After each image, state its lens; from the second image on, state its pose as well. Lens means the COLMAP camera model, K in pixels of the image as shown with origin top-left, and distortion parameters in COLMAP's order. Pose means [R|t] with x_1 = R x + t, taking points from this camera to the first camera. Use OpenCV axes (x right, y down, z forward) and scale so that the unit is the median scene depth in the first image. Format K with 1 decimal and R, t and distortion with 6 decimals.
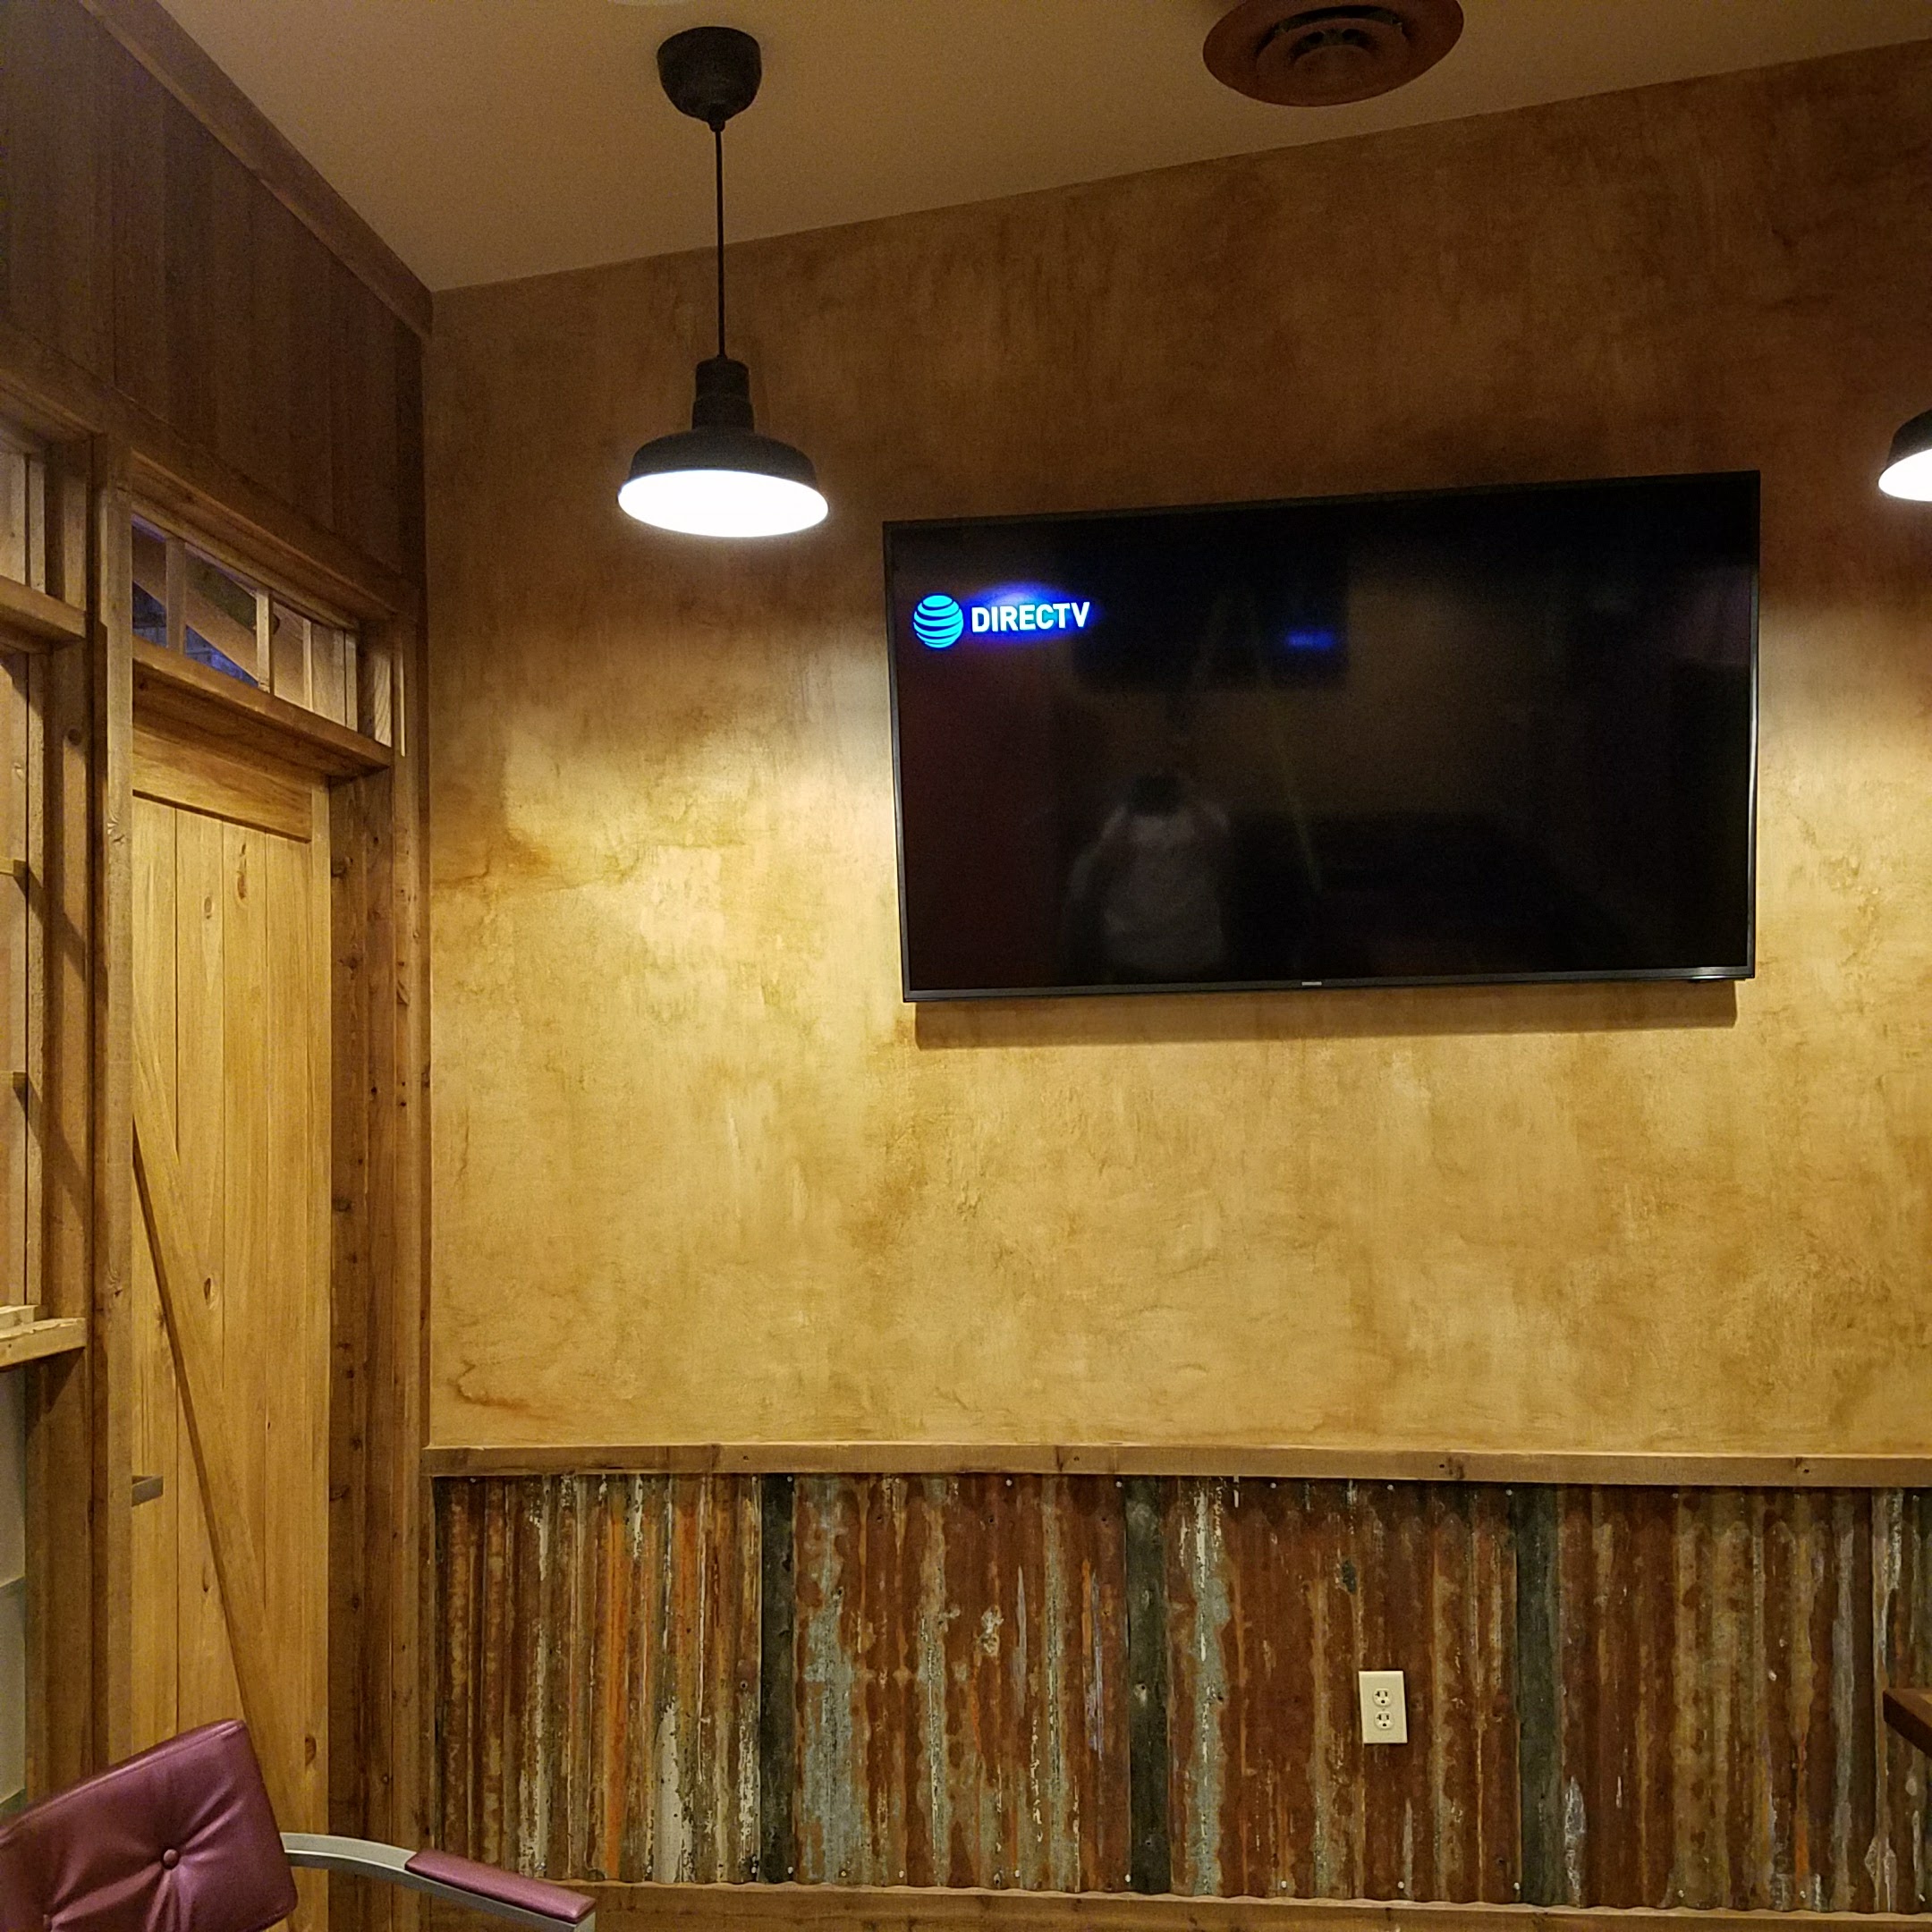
lens RADIAL K [[1904.1, 0, 982.3], [0, 1904.1, 1011.6], [0, 0, 1]] dist [0.265289, -0.556274]
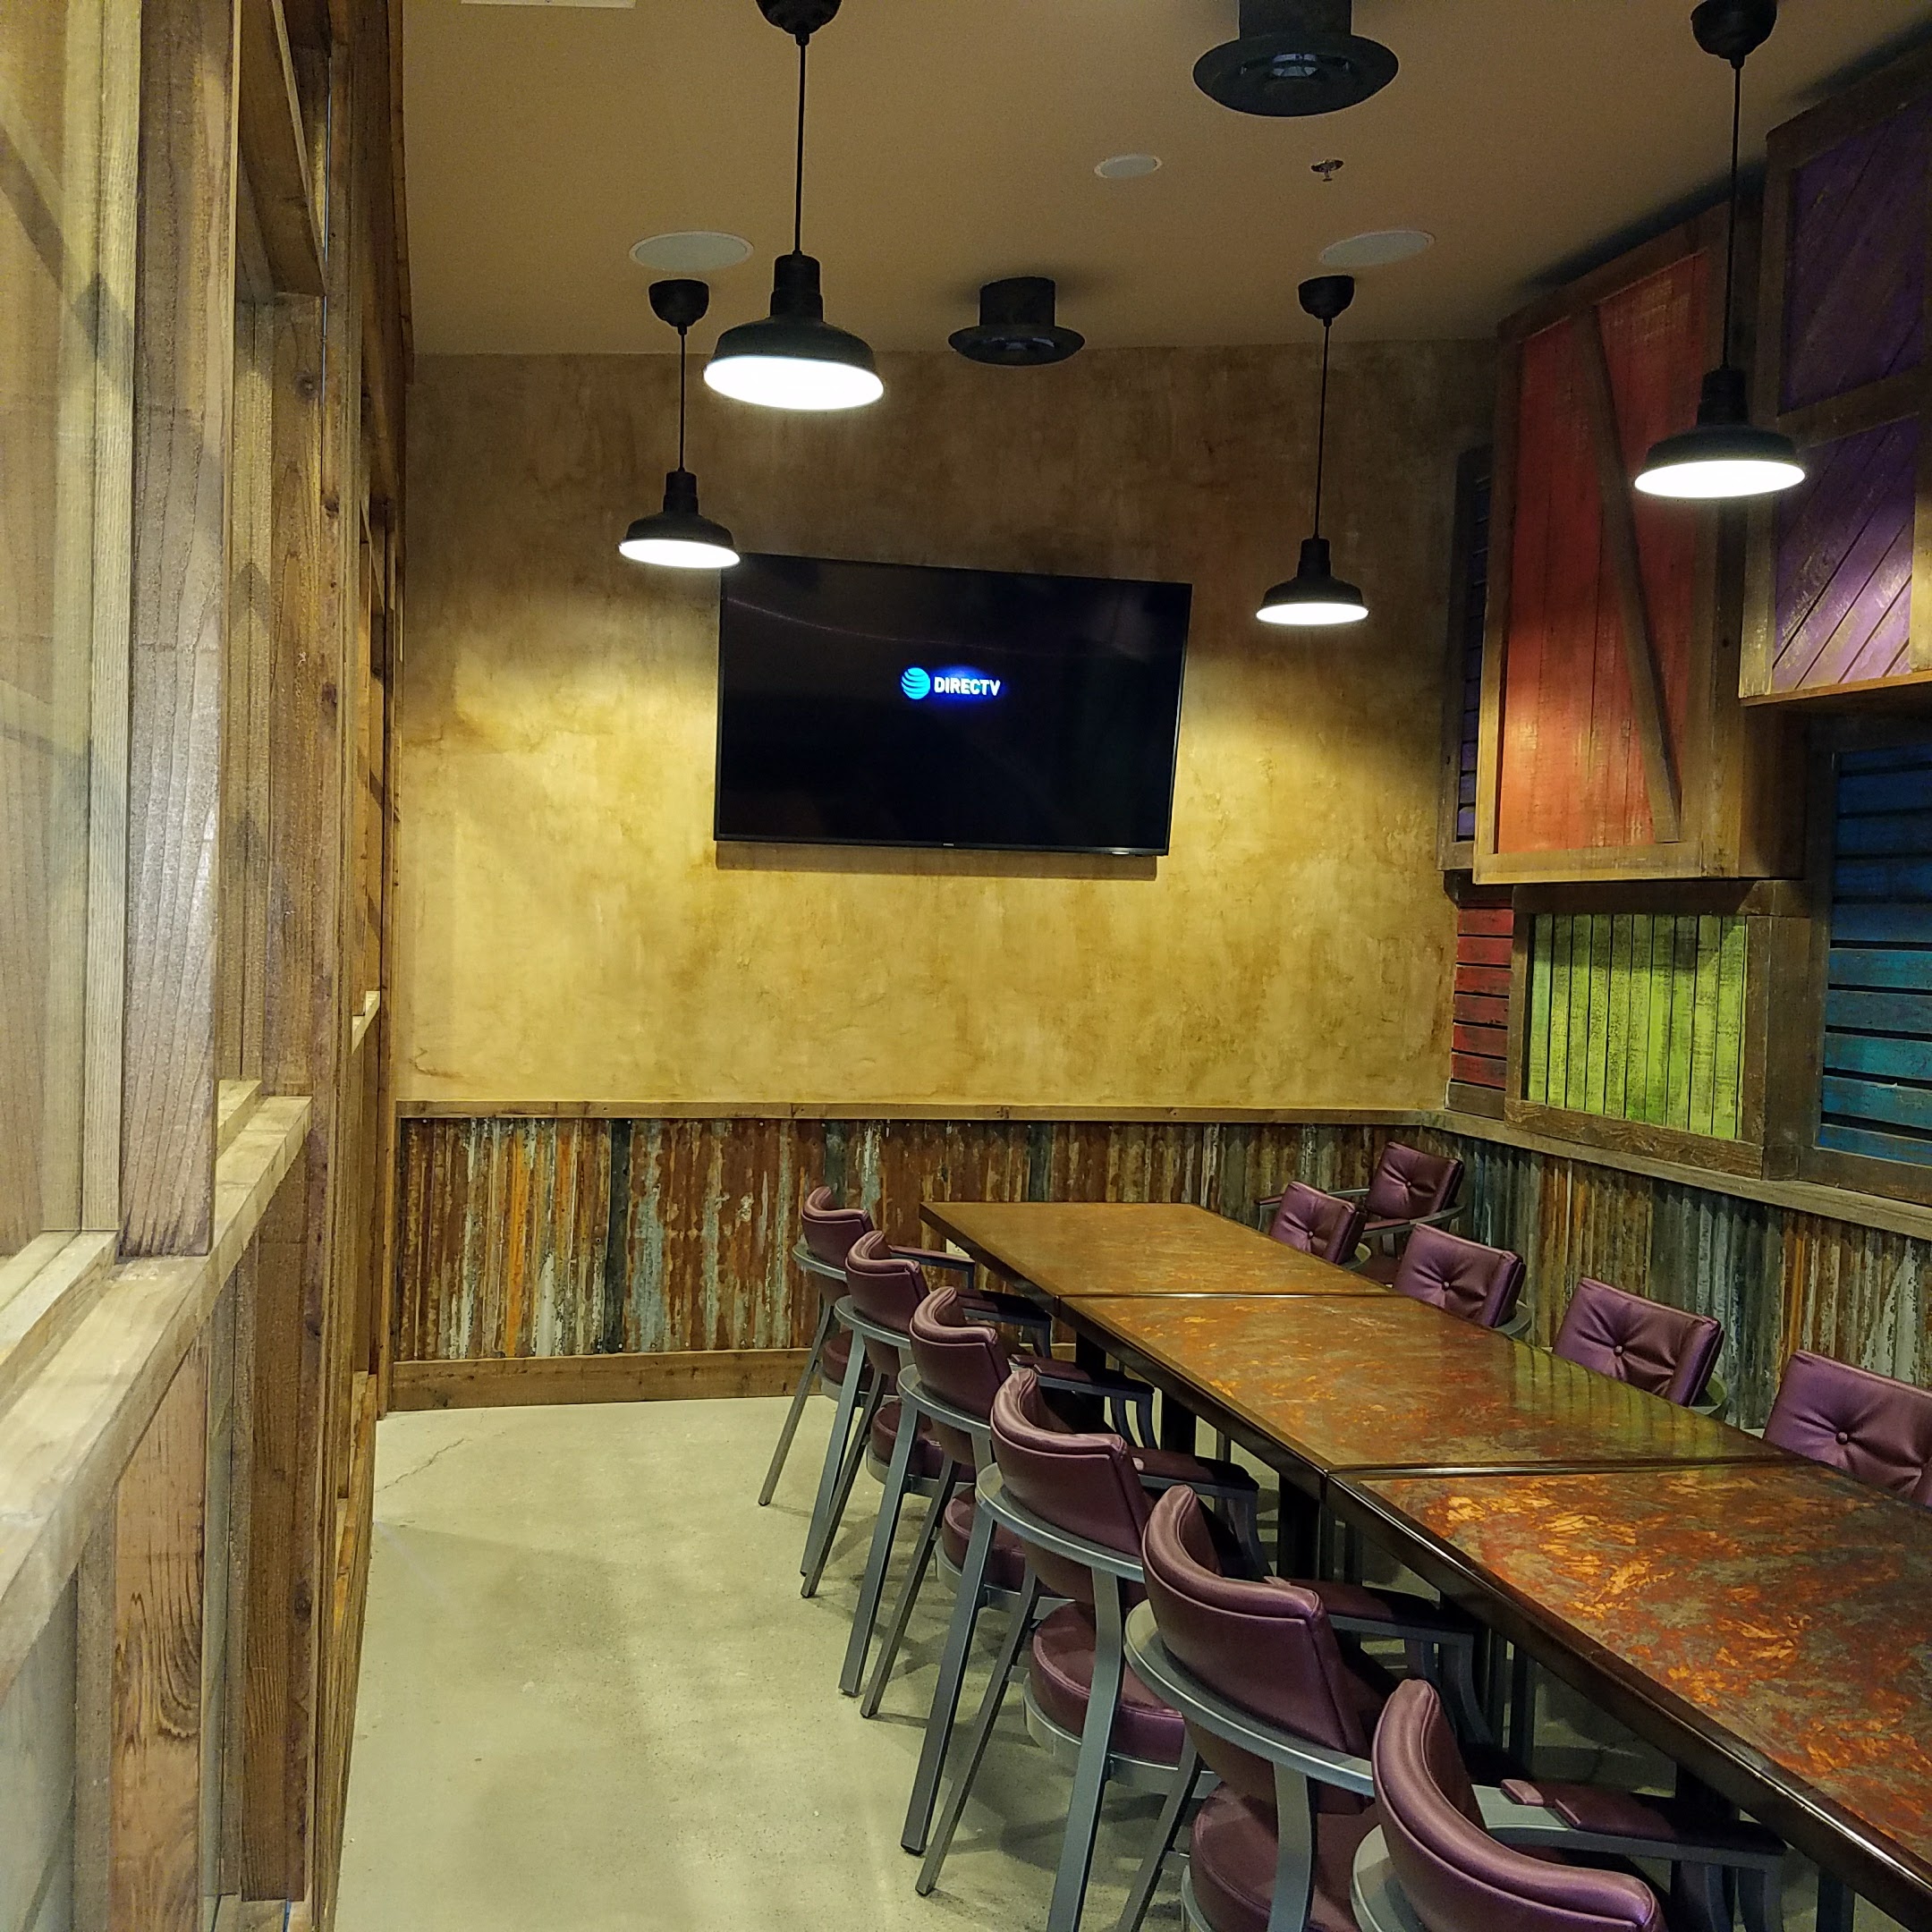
lens RADIAL K [[1904.1, 0, 982.3], [0, 1904.1, 1011.6], [0, 0, 1]] dist [0.265289, -0.556274]
pose [[0.936114, 0.028391, 0.350549, -0.401714], [-0.057399, 0.995705, 0.072638, 0.008872], [-0.346981, -0.088118, 0.933723, -0.651016]]
